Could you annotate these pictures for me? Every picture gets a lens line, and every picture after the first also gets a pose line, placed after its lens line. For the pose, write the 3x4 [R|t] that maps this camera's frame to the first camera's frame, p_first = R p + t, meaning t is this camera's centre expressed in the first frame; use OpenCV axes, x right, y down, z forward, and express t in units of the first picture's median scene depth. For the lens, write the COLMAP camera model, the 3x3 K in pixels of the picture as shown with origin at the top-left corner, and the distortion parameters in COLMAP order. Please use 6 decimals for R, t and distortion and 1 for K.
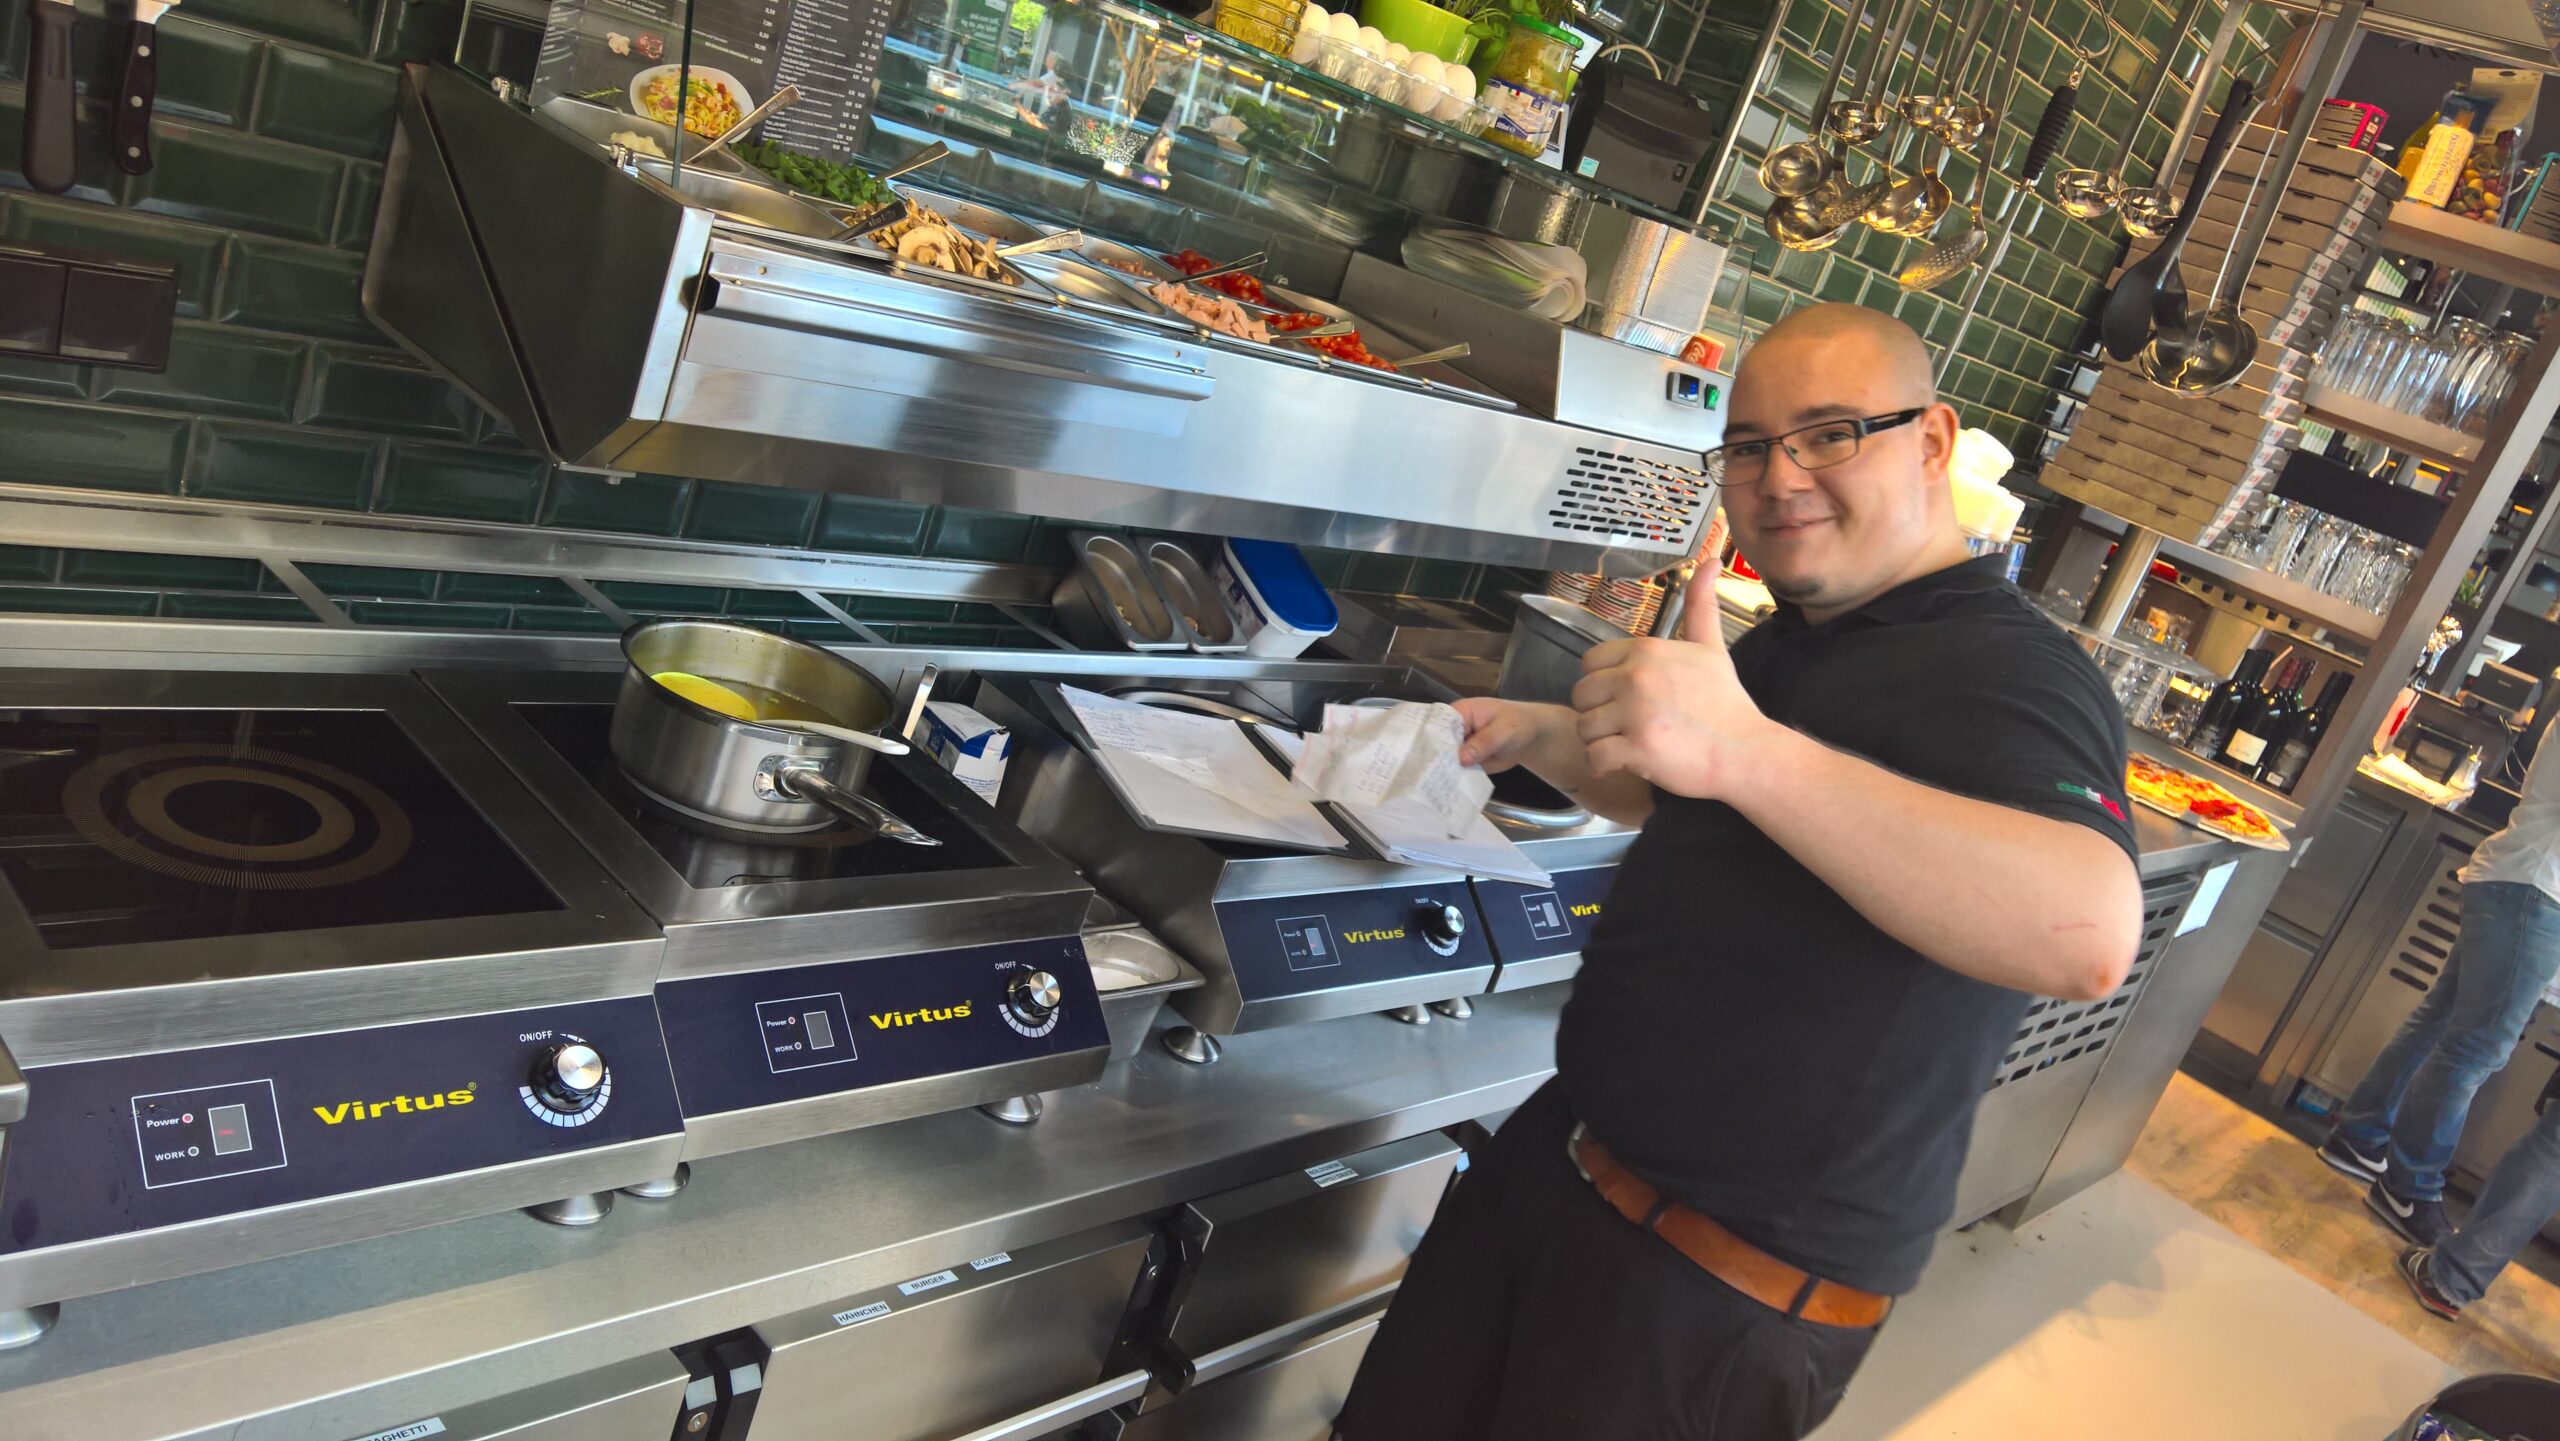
lens RADIAL K [[1905.0, 0, 1317.5], [0, 1905.0, 725.3], [0, 0, 1]] dist [0.002656, -0.003281]
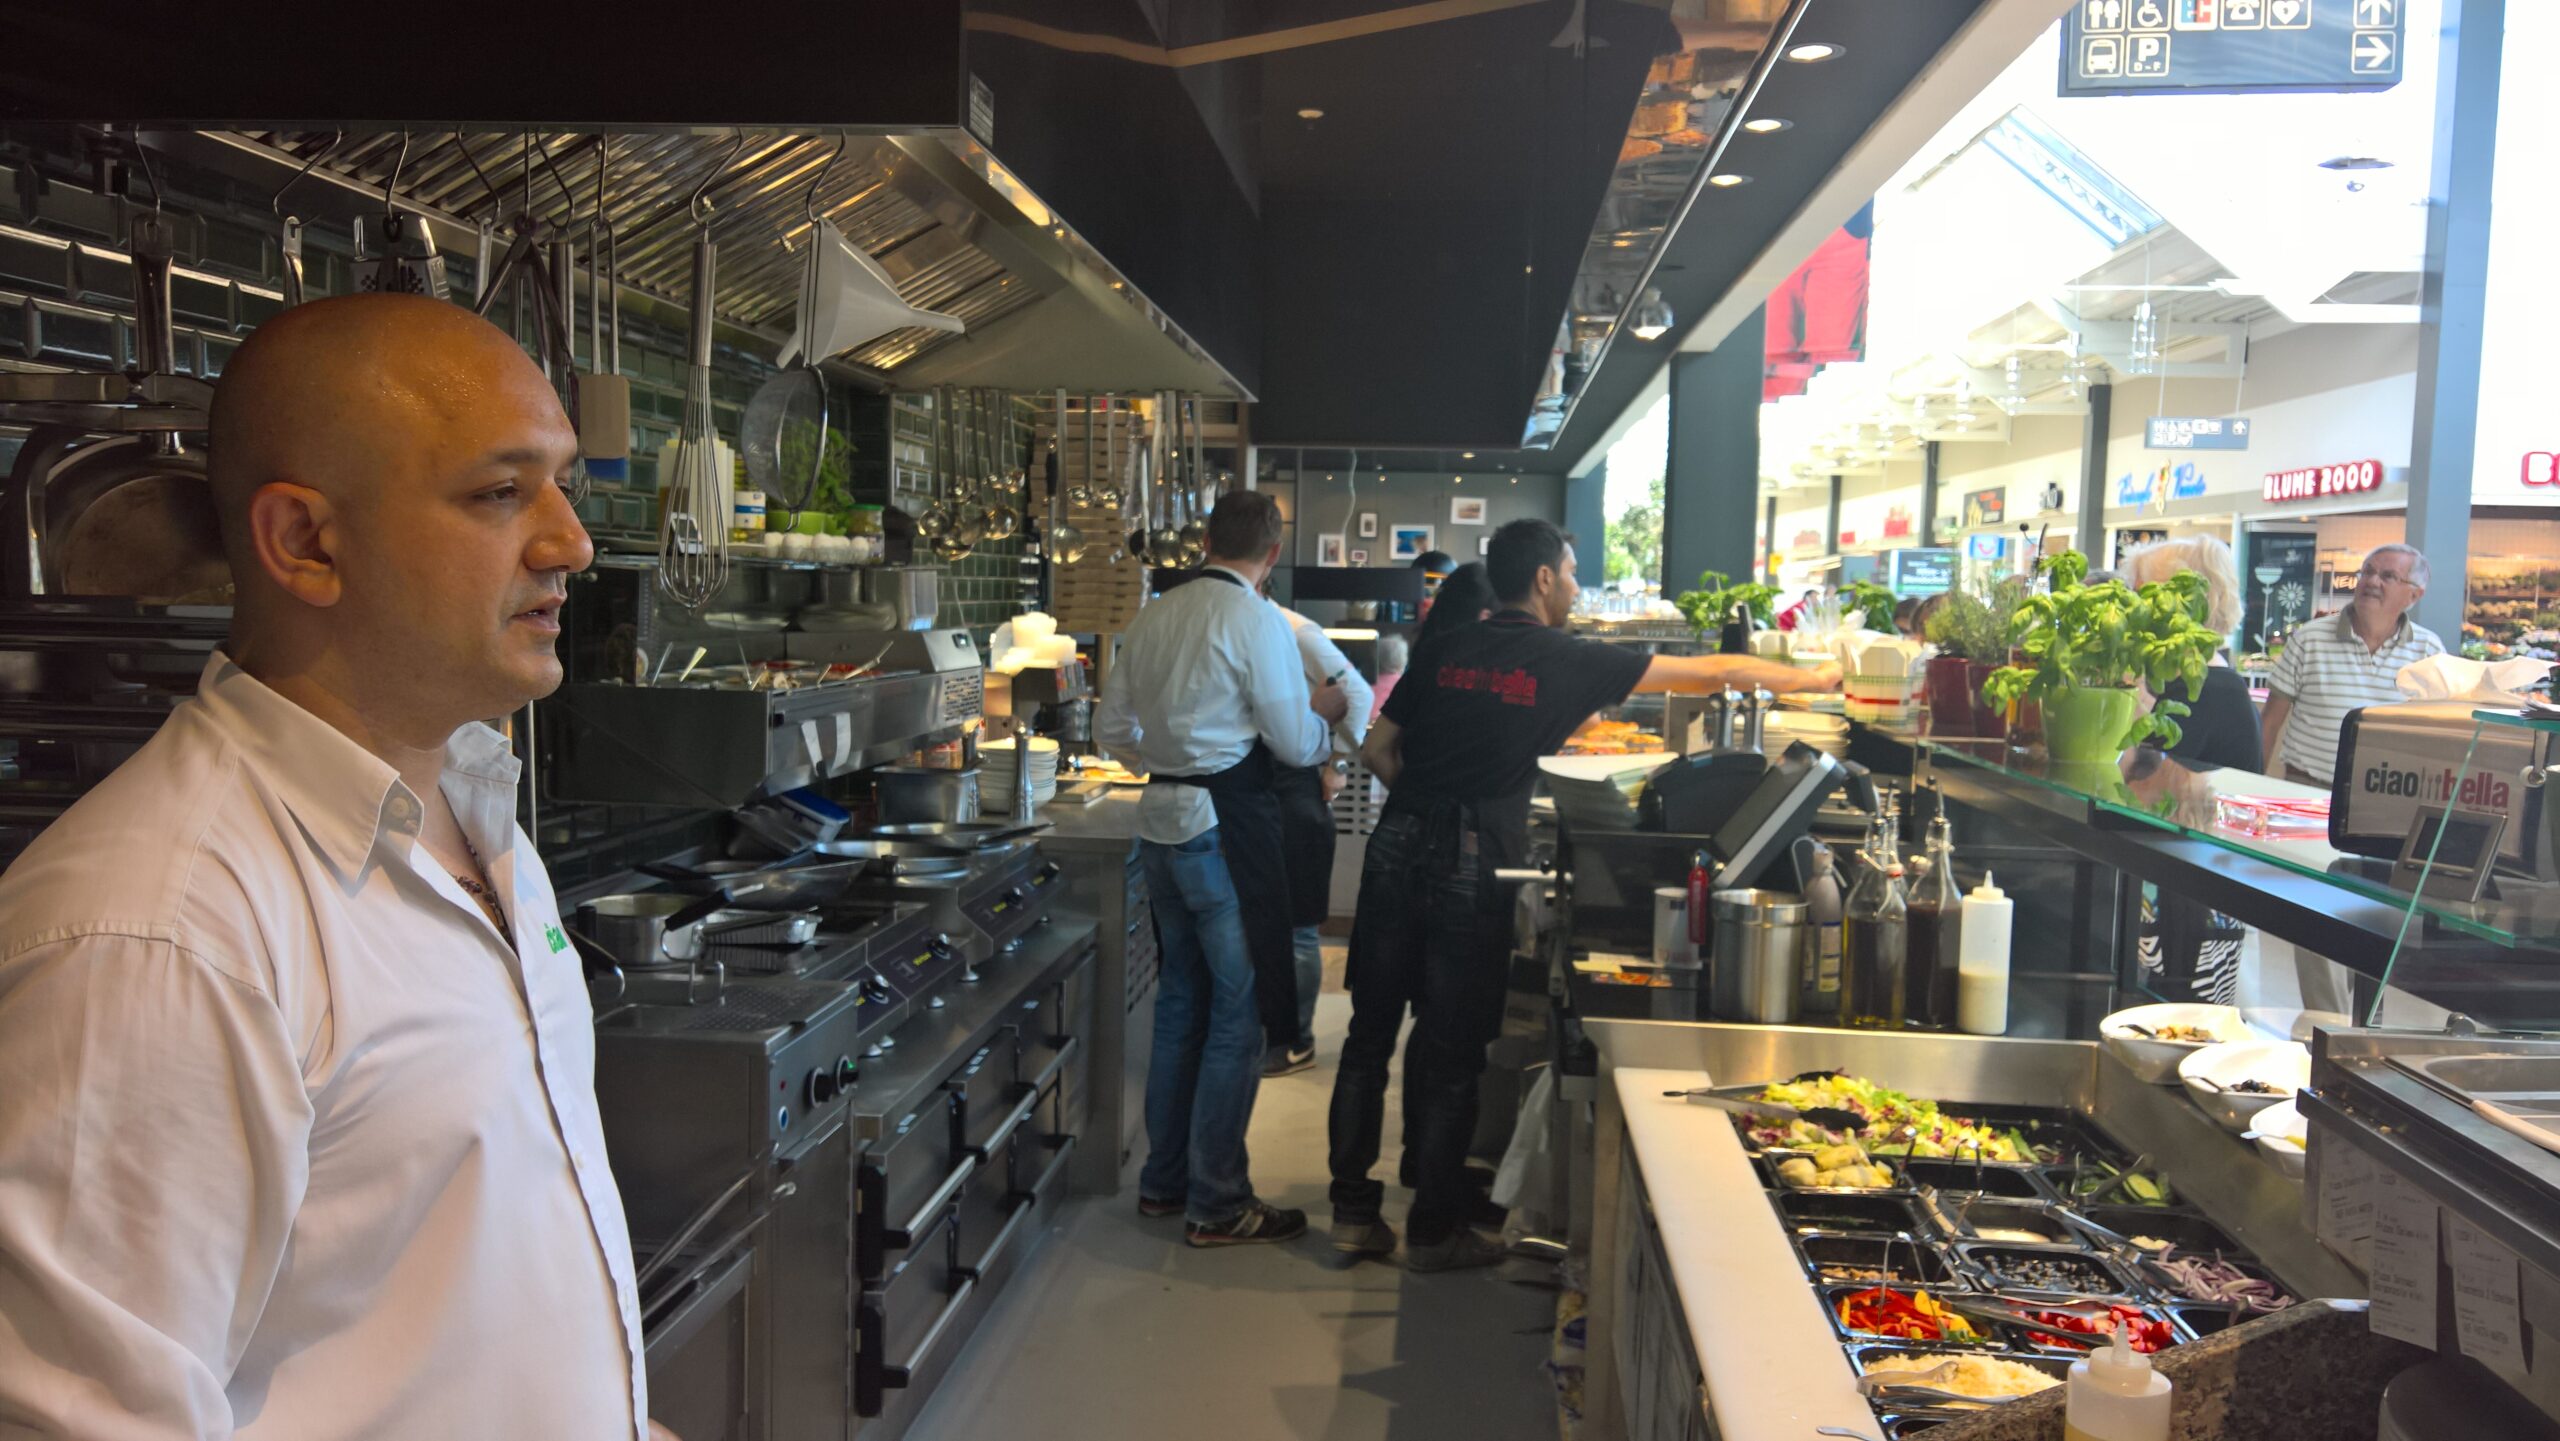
lens RADIAL K [[1925.4, 0, 1211.7], [0, 1925.4, 722.7], [0, 0, 1]] dist [0.055832, -0.077975]
pose [[0.776421, -0.362514, 0.515514, -0.418859], [0.421890, 0.906644, 0.002147, 0.009340], [-0.468166, 0.215823, 0.856878, -0.539013]]
